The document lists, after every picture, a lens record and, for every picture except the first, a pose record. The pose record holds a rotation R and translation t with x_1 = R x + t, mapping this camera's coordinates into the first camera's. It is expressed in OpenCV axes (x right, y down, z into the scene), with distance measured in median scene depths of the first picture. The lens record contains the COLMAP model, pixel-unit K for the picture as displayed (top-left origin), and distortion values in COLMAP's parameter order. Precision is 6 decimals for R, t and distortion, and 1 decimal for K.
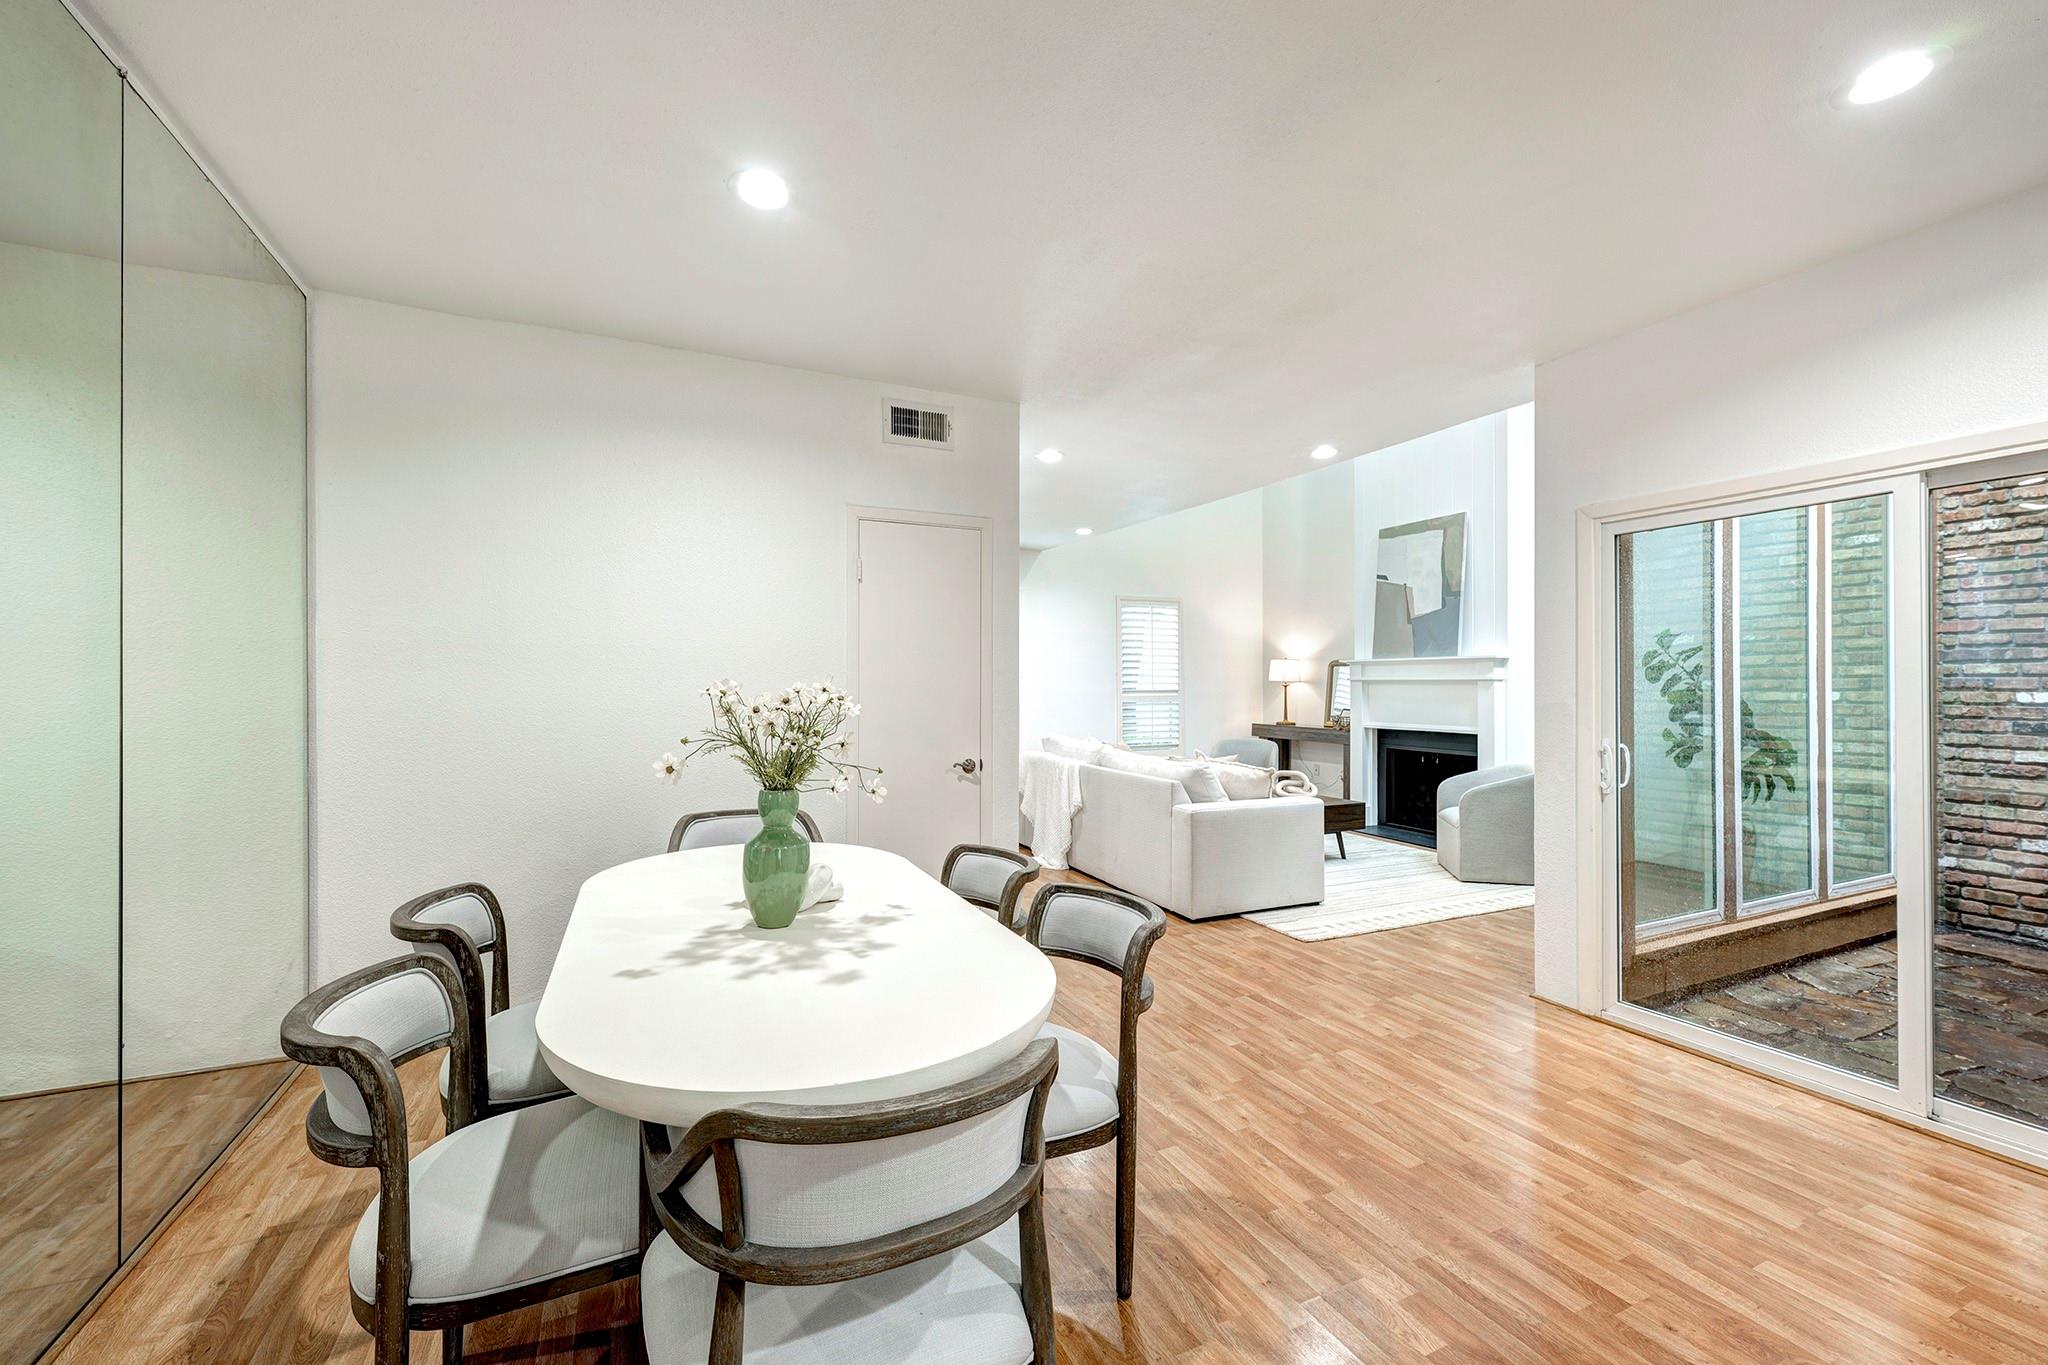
lens RADIAL K [[862.8, 0, 1065.4], [0, 862.8, 680.7], [0, 0, 1]] dist [0.003085, 0.000495]
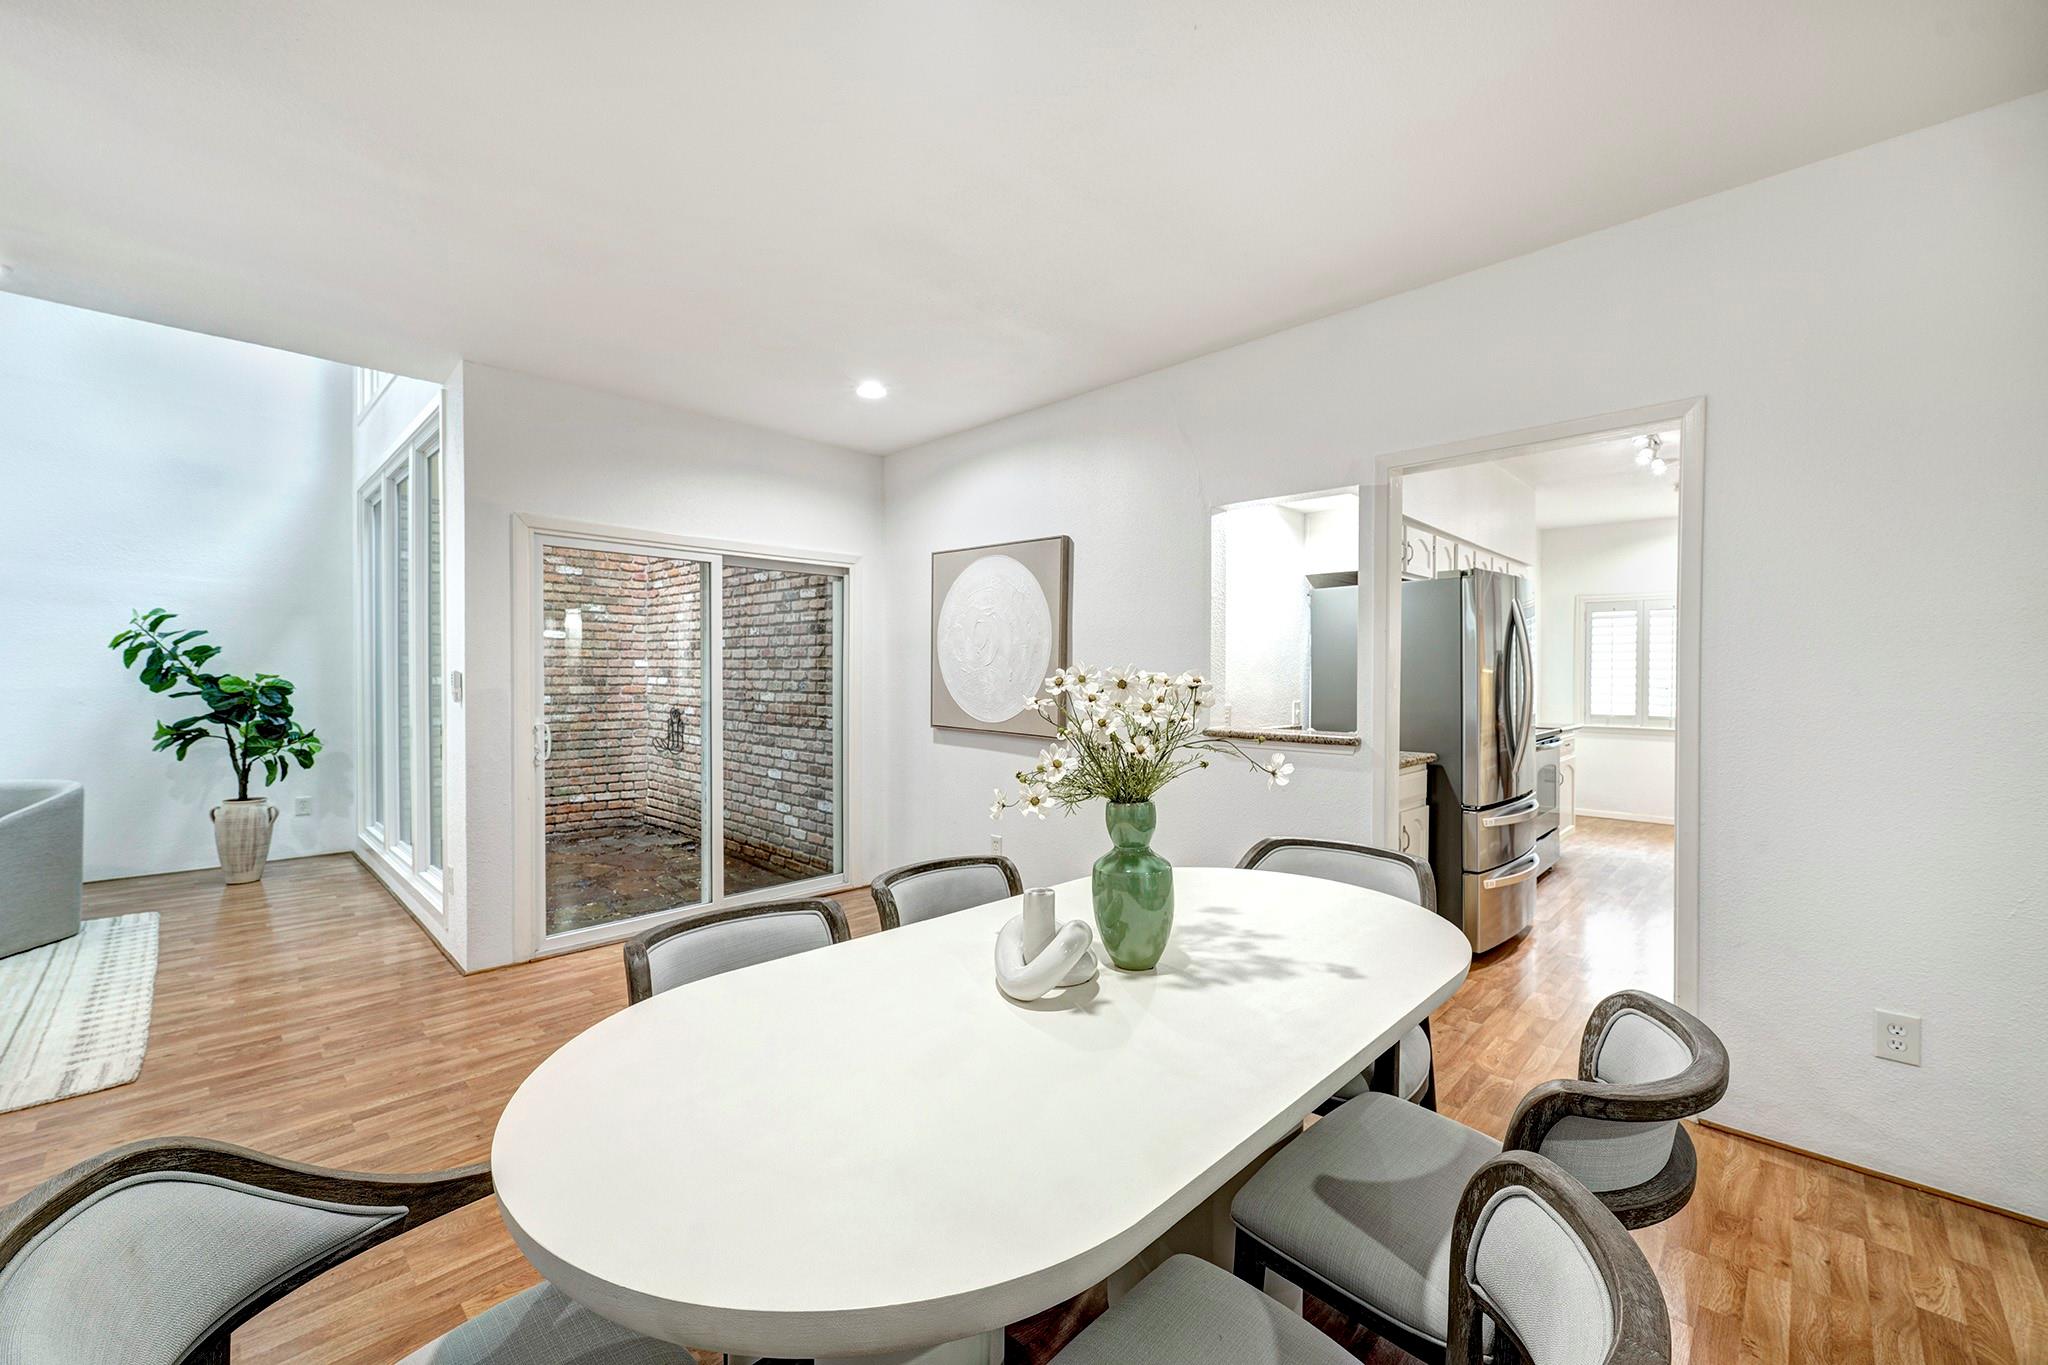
lens RADIAL K [[792.0, 0, 953.6], [0, 792.0, 697.7], [0, 0, 1]] dist [0.002917, -0.001442]
pose [[-0.288423, -0.025641, 0.957160, -0.266729], [-0.011013, 0.999664, 0.023461, 0.003427], [-0.957440, -0.003774, -0.288608, 0.368242]]
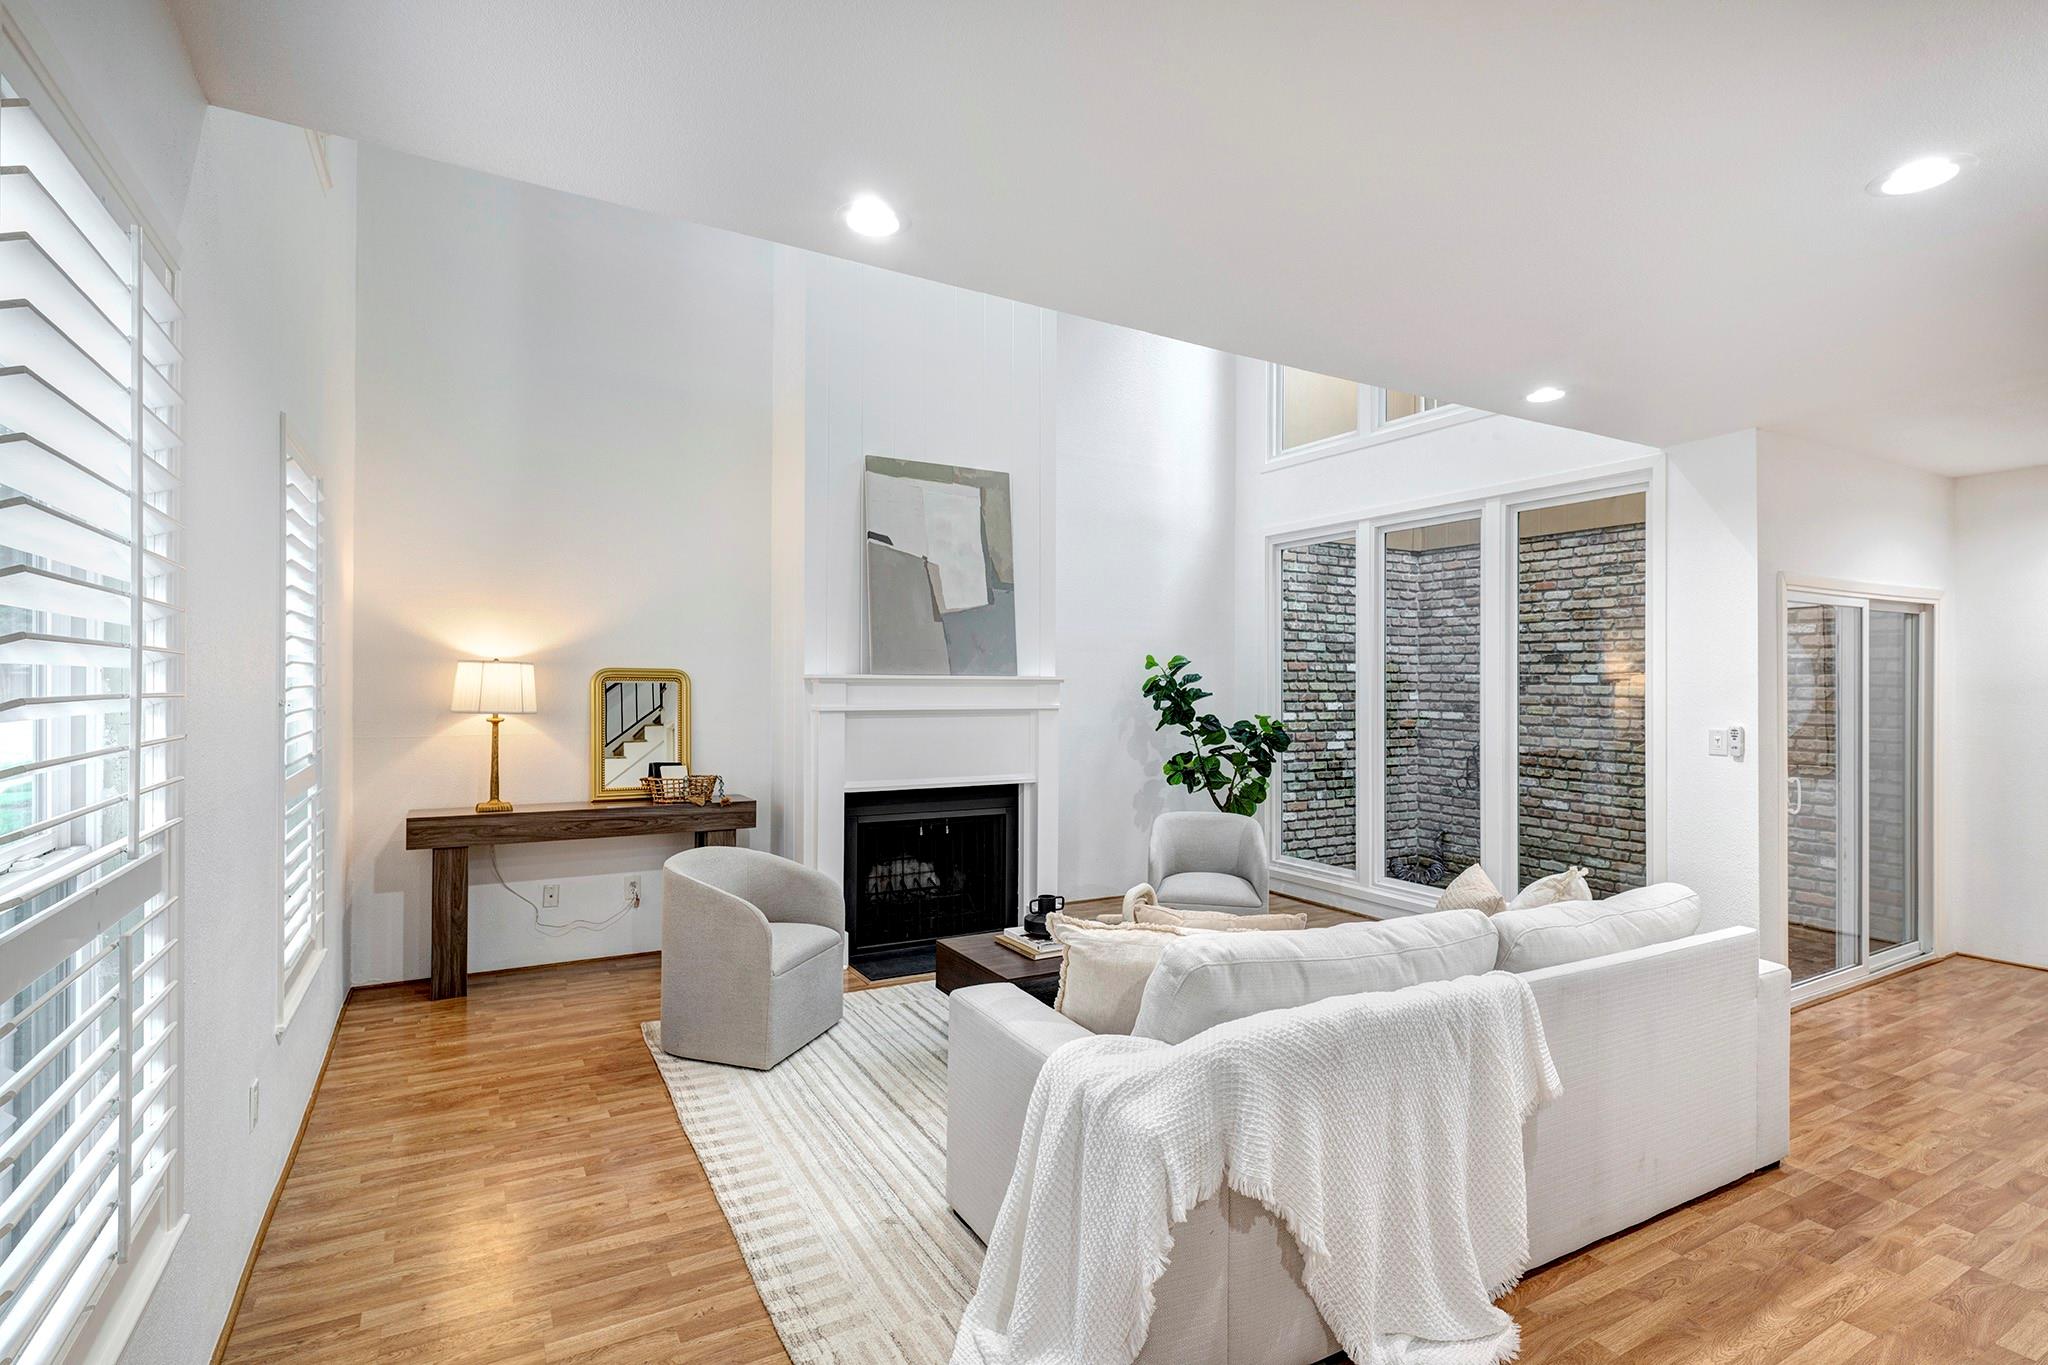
lens RADIAL K [[947.7, 0, 973.6], [0, 947.7, 685.9], [0, 0, 1]] dist [0.000624, 0.000946]
pose [[-0.023083, -0.002092, 0.999731, -0.311463], [-0.011026, 0.999938, 0.001838, -0.020678], [-0.999673, -0.010980, -0.023105, 1.027446]]
